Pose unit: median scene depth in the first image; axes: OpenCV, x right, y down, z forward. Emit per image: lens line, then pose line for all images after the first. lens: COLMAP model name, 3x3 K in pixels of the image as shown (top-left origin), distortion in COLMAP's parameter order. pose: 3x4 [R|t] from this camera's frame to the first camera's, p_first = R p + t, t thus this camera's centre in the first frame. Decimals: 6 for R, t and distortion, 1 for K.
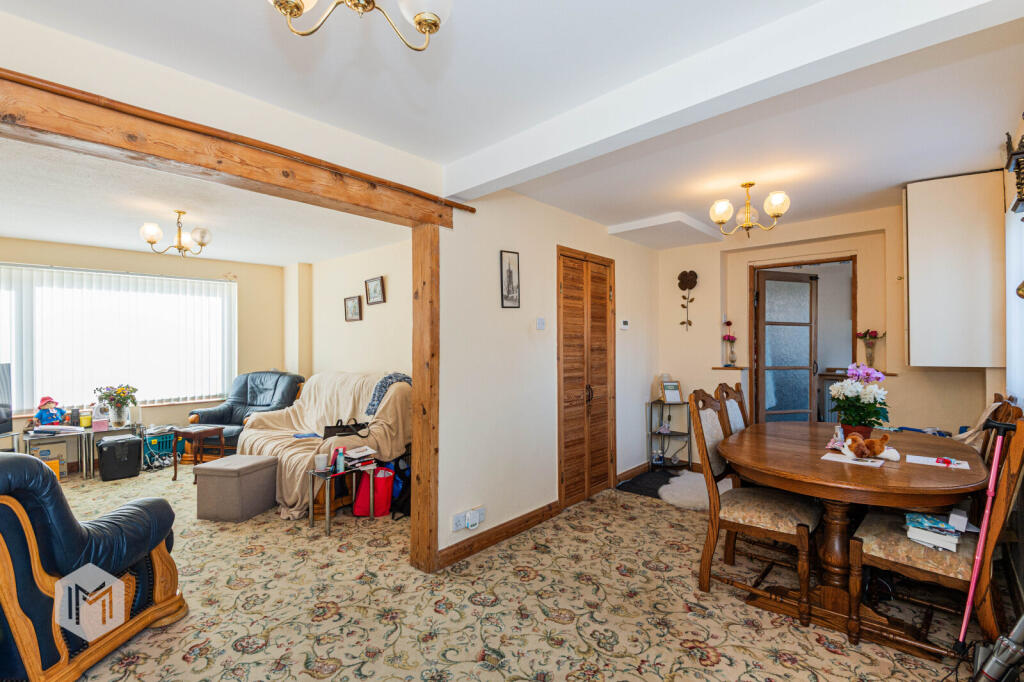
lens RADIAL K [[460.6, 0, 512.0], [0, 460.6, 341.0], [0, 0, 1]] dist [0.001643, -0.019145]
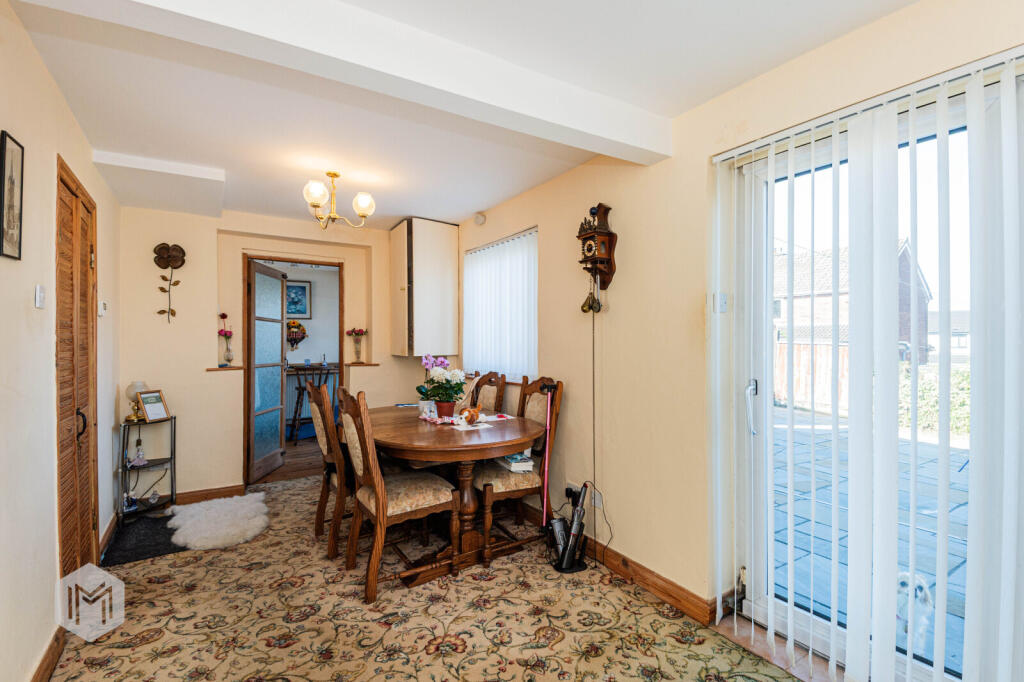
lens RADIAL K [[460.2, 0, 517.1], [0, 460.2, 340.0], [0, 0, 1]] dist [0.058244, -0.038848]
pose [[0.249944, 0.004191, 0.968251, -0.349455], [-0.003223, 0.999989, -0.003496, 0.011179], [-0.968255, -0.002246, 0.249955, 0.386236]]
